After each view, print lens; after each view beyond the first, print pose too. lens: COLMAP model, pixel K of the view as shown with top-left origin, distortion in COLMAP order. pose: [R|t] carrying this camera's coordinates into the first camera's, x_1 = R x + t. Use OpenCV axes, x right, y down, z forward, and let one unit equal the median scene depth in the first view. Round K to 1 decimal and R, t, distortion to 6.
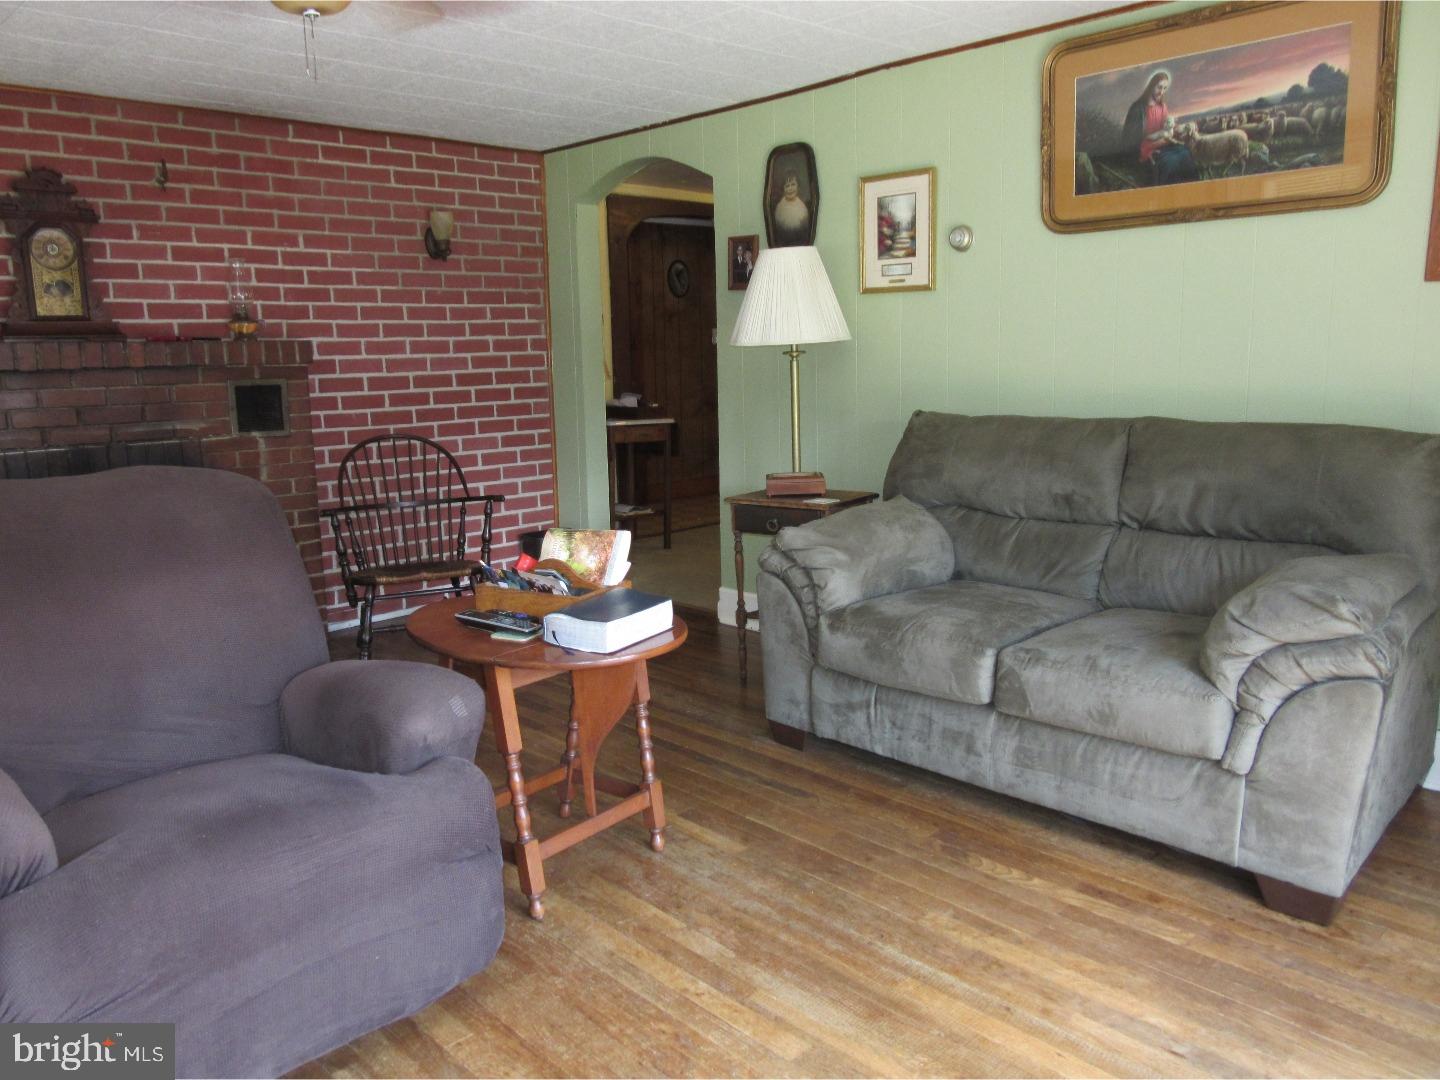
lens RADIAL K [[1079.2, 0, 720.0], [0, 1079.2, 540.0], [0, 0, 1]] dist [-0.016606, -0.001995]
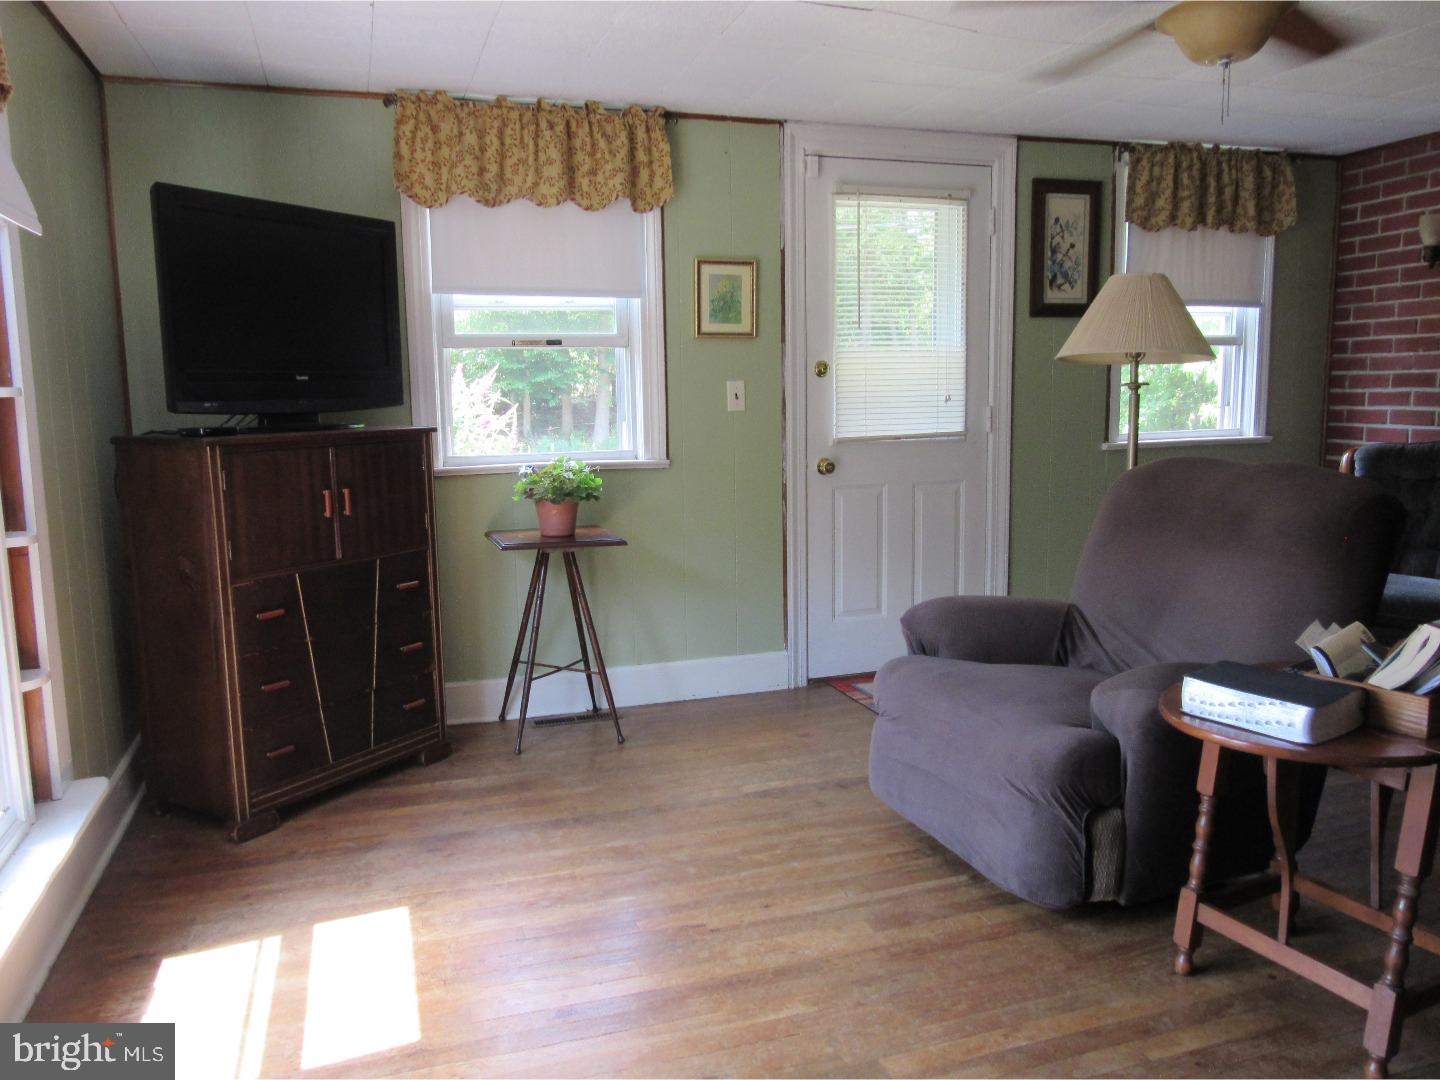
lens RADIAL K [[1079.2, 0, 720.0], [0, 1079.2, 540.0], [0, 0, 1]] dist [-0.016606, -0.001995]
pose [[-0.431355, 0.149769, -0.889664, 0.839482], [-0.133496, 0.964673, 0.227122, -0.194861], [0.892251, 0.216736, -0.396123, 0.968951]]
